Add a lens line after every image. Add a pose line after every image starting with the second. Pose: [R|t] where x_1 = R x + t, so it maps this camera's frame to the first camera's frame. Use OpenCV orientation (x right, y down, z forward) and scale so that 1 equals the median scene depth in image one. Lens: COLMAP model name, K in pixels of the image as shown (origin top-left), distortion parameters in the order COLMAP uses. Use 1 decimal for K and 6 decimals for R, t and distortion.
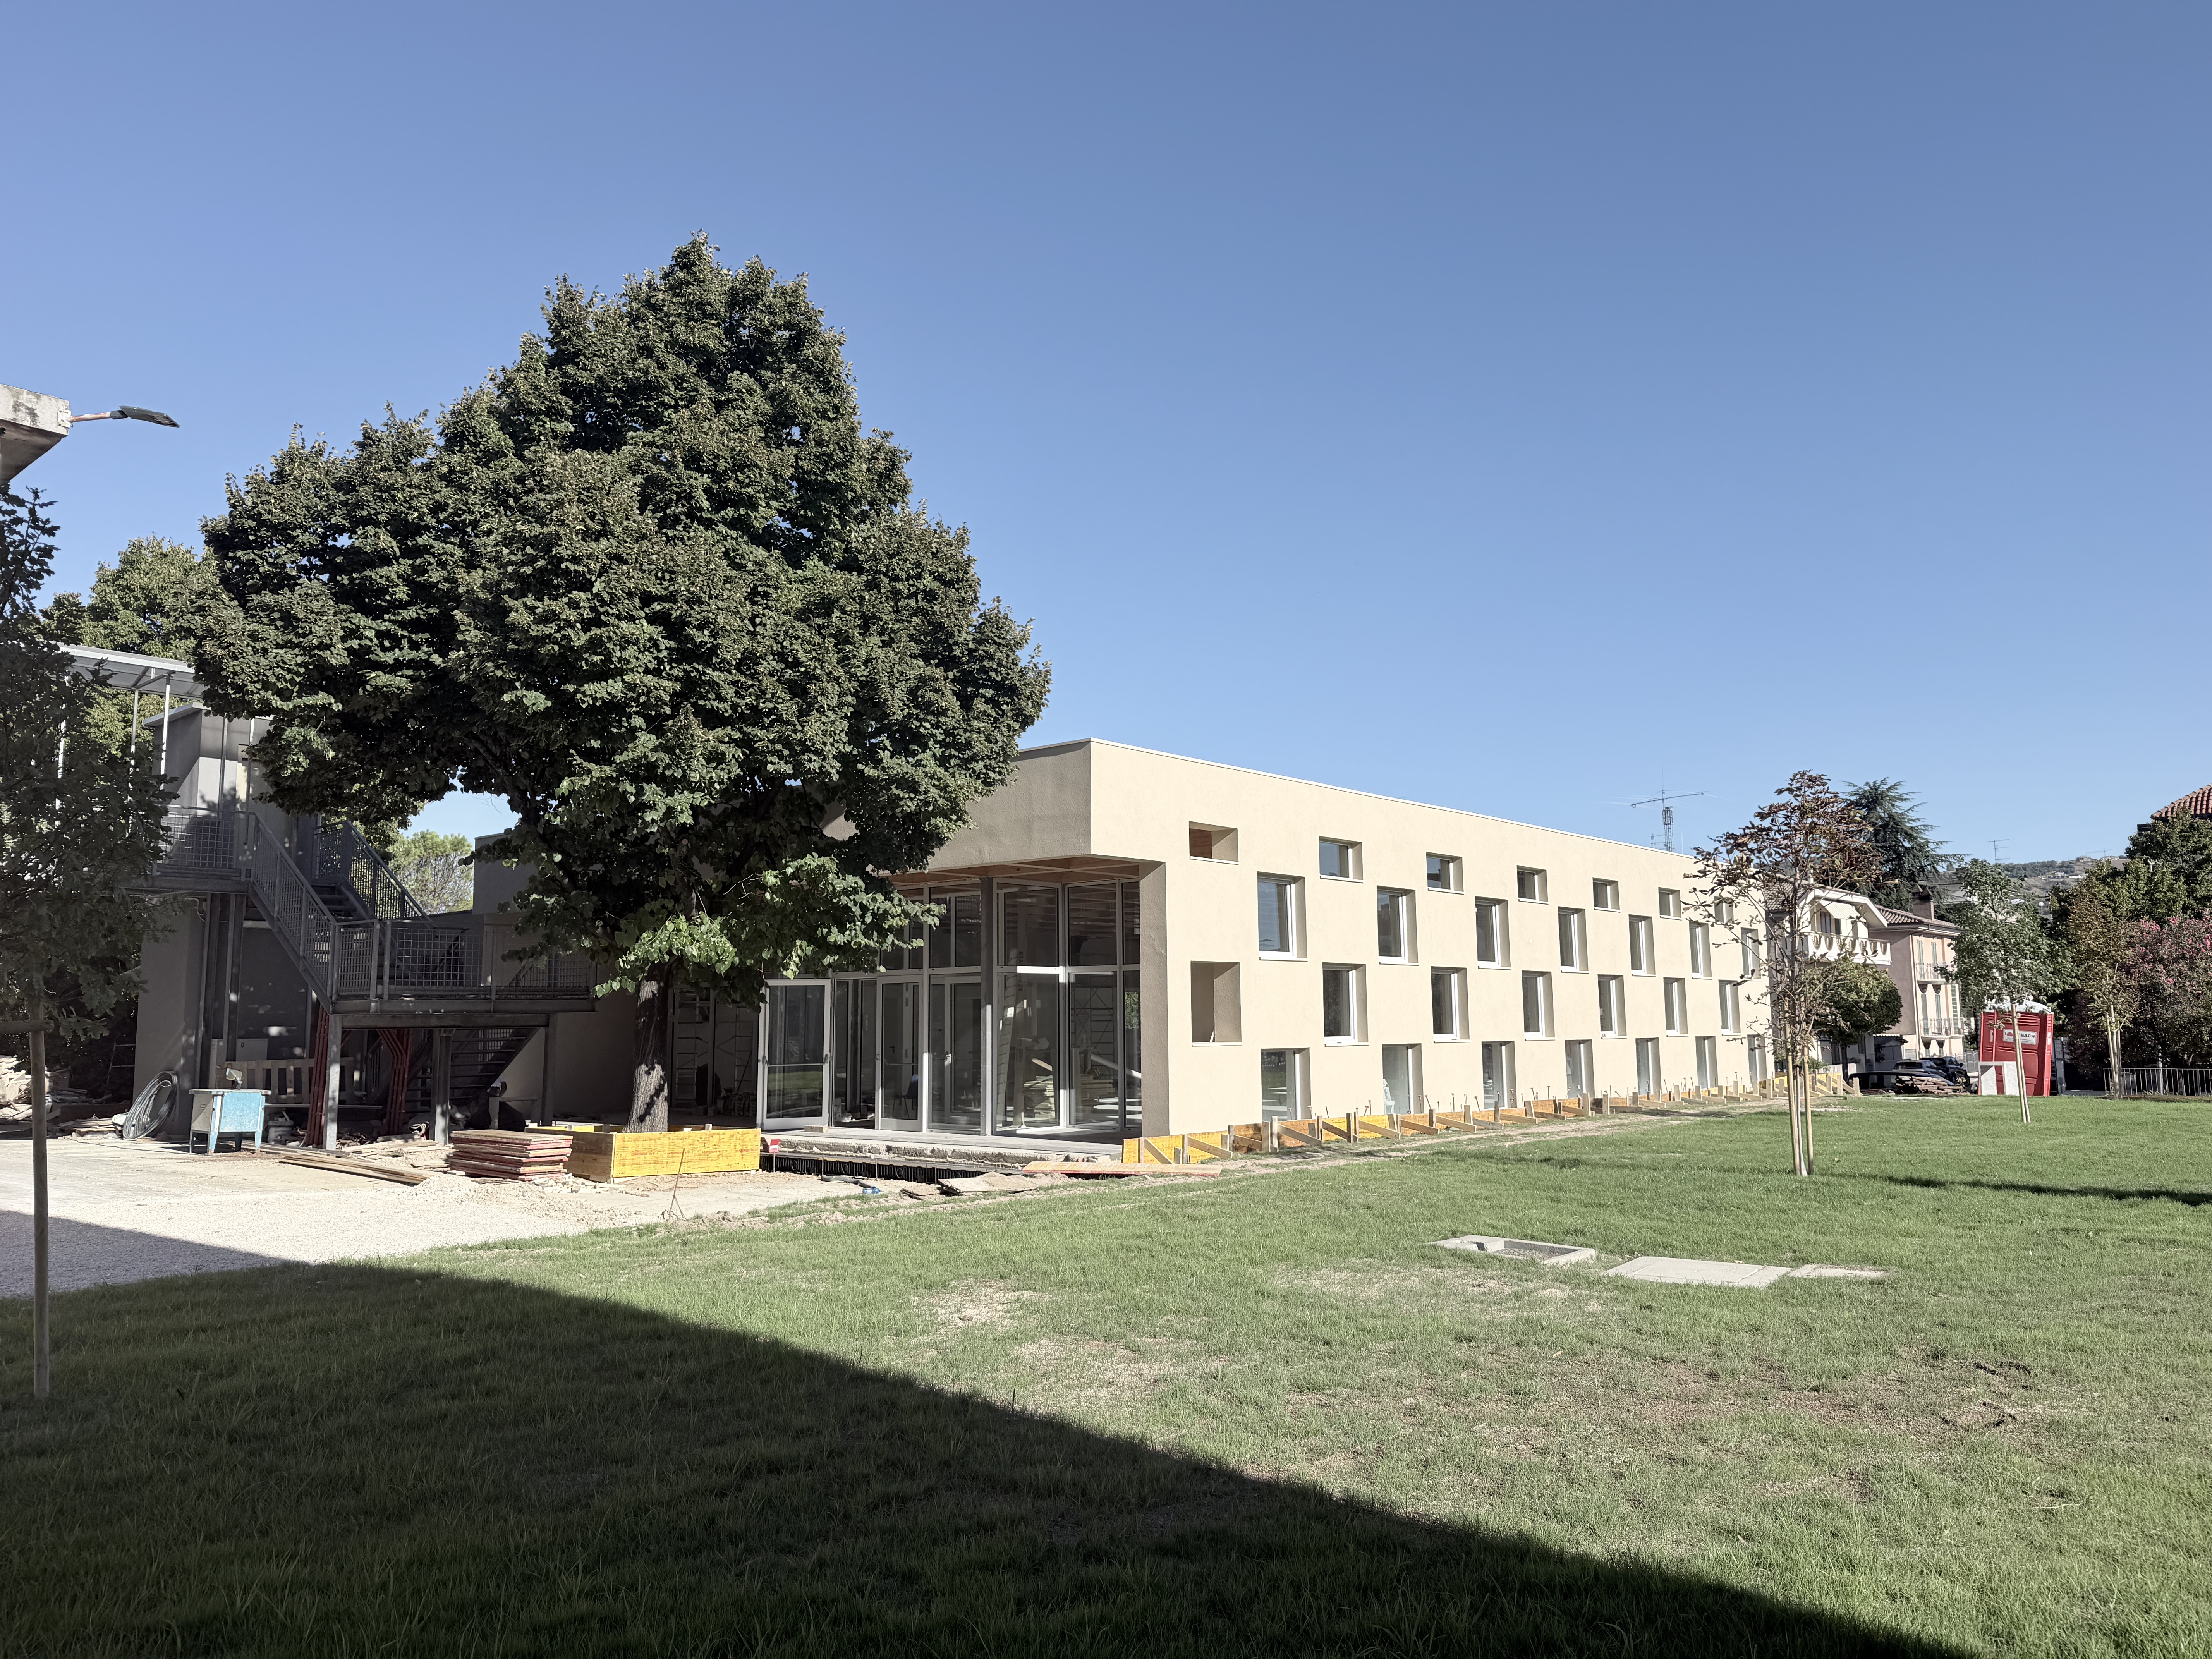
lens RADIAL K [[1612.9, 0, 1106.0], [0, 1612.9, 829.5], [0, 0, 1]] dist [0.103997, -0.100241]
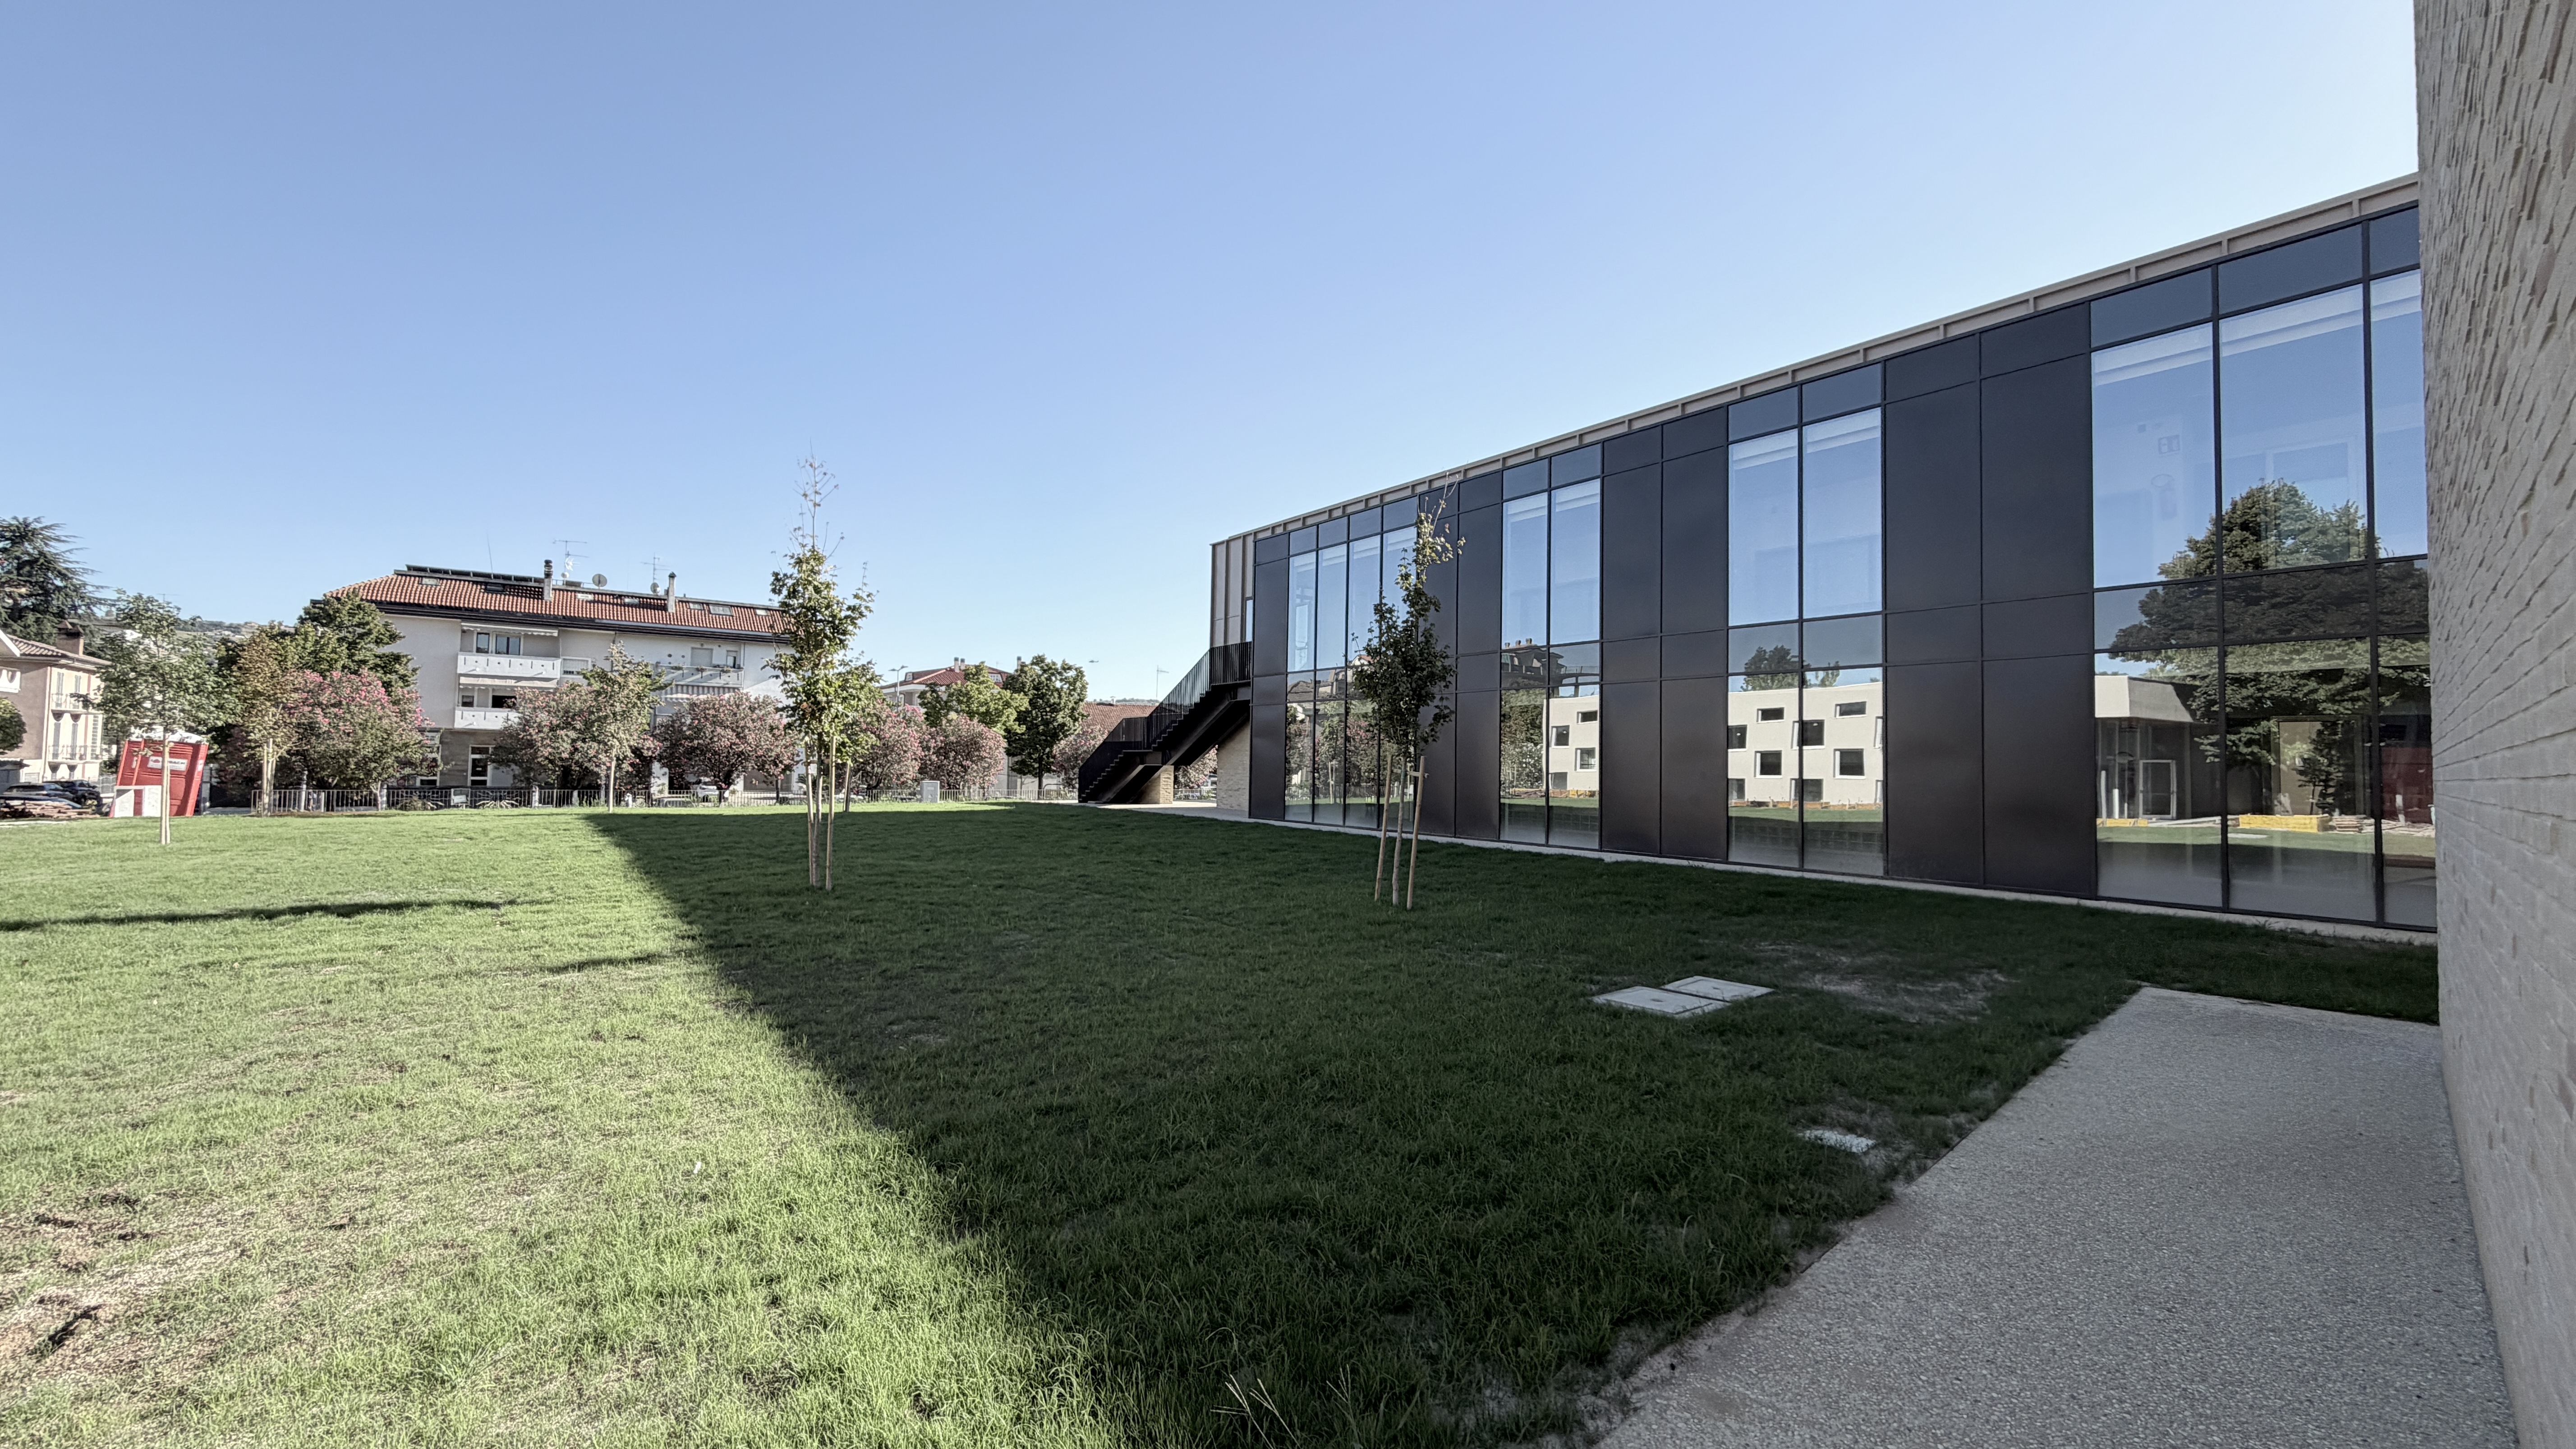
lens RADIAL K [[1014.8, 0, 1285.7], [0, 1014.8, 738.3], [0, 0, 1]] dist [-0.000479, 0.000621]
pose [[0.230411, 0.043121, 0.972138, 0.092111], [-0.137565, 0.990428, -0.011328, 0.019465], [-0.963321, -0.131122, 0.234137, 0.173735]]
